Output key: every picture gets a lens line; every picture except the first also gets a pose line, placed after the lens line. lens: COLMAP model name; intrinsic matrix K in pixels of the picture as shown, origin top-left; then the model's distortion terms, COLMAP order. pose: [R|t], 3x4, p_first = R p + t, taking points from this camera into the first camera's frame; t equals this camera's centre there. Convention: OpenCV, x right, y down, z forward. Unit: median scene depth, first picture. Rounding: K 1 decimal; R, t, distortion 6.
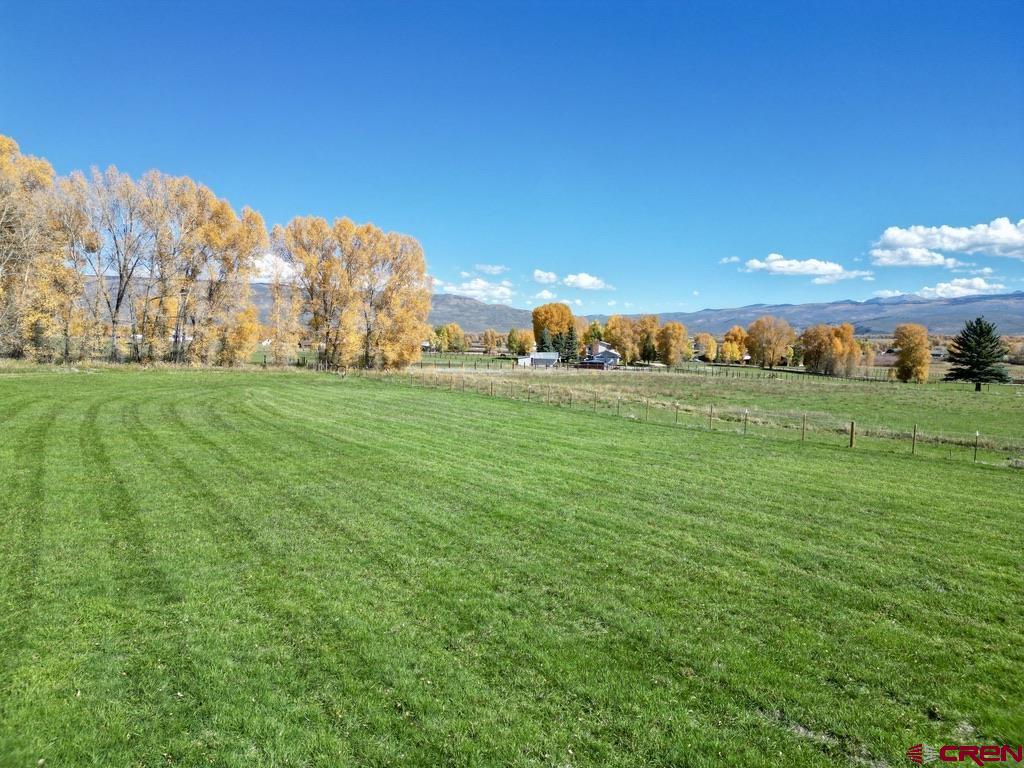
lens RADIAL K [[708.5, 0, 507.7], [0, 708.5, 387.3], [0, 0, 1]] dist [0.092643, -0.101154]
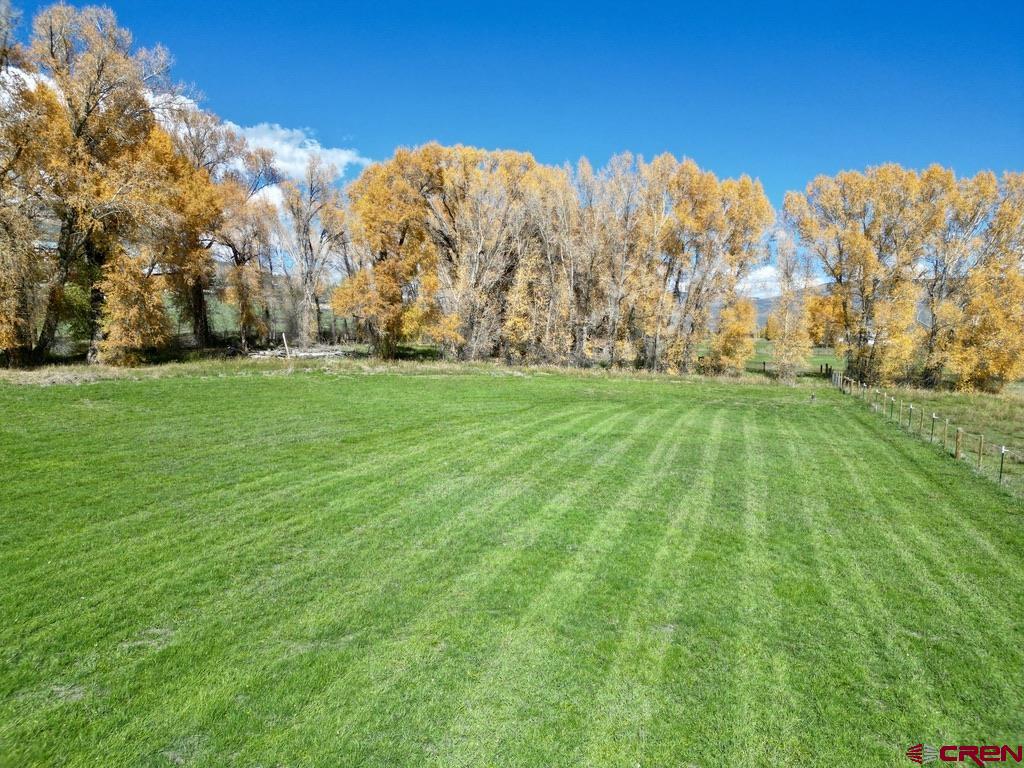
lens RADIAL K [[711.3, 0, 507.7], [0, 711.3, 383.1], [0, 0, 1]] dist [0.085446, -0.087965]
pose [[0.578763, 0.048276, -0.814065, 0.050688], [-0.056350, 0.998228, 0.019135, -0.008016], [0.813546, 0.034797, 0.580458, 0.114582]]
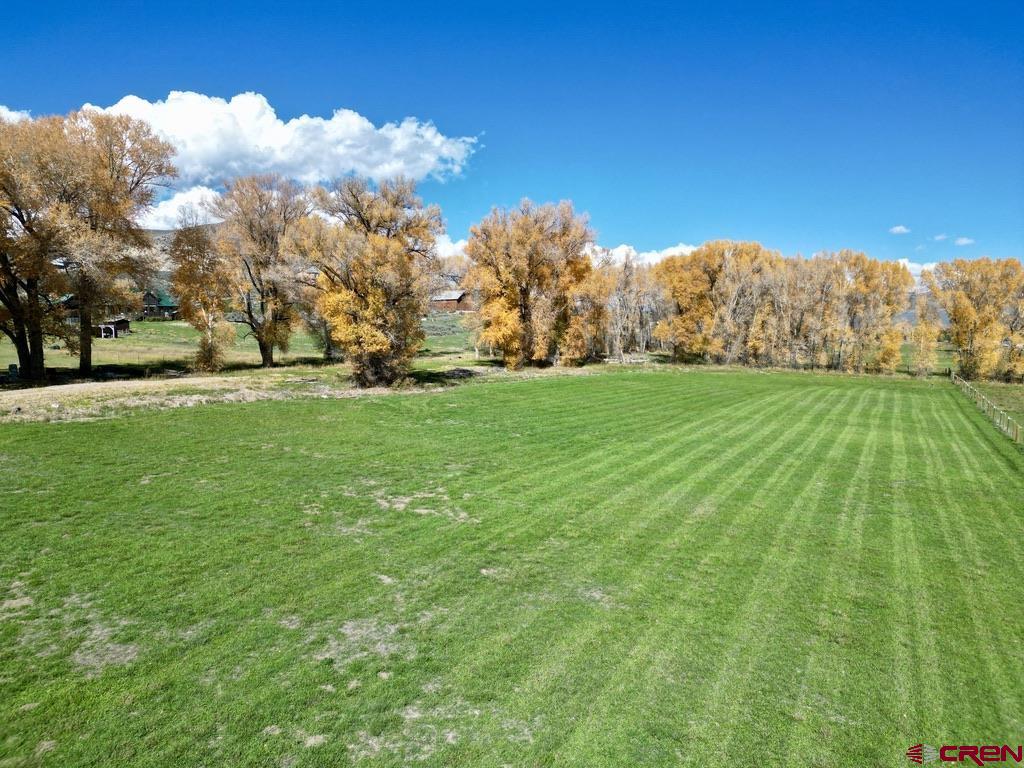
lens RADIAL K [[716.6, 0, 493.9], [0, 716.6, 383.9], [0, 0, 1]] dist [0.007919, -0.002955]
pose [[0.412926, 0.055168, -0.909092, 0.208073], [-0.061888, 0.997556, 0.032426, -0.003193], [0.908660, 0.042872, 0.415331, -0.098559]]
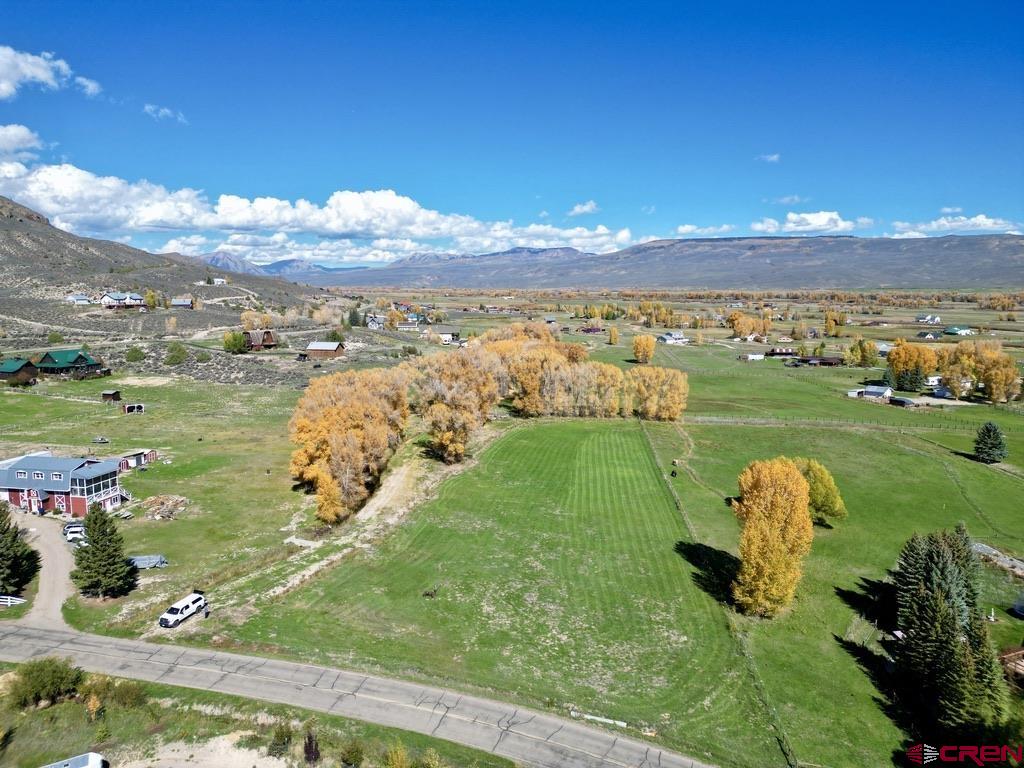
lens RADIAL K [[711.3, 0, 507.7], [0, 711.3, 383.1], [0, 0, 1]] dist [0.085446, -0.087965]
pose [[0.739681, 0.075456, -0.668714, 0.468033], [-0.035433, 0.996683, 0.073270, -0.135453], [0.672024, -0.030502, 0.739901, -0.550265]]
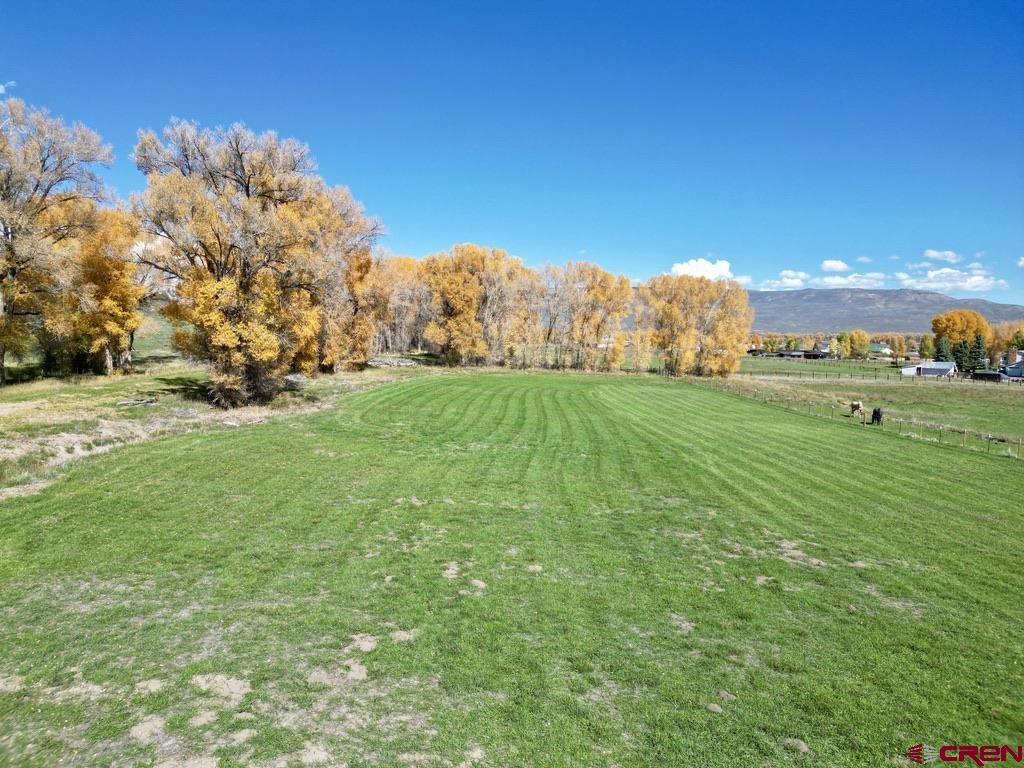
lens RADIAL K [[711.3, 0, 507.7], [0, 711.3, 383.1], [0, 0, 1]] dist [0.085446, -0.087965]
pose [[0.834461, 0.033271, -0.550062, 0.109168], [-0.038053, 0.999272, 0.002713, -0.000106], [0.549752, 0.018667, 0.835119, -0.164955]]
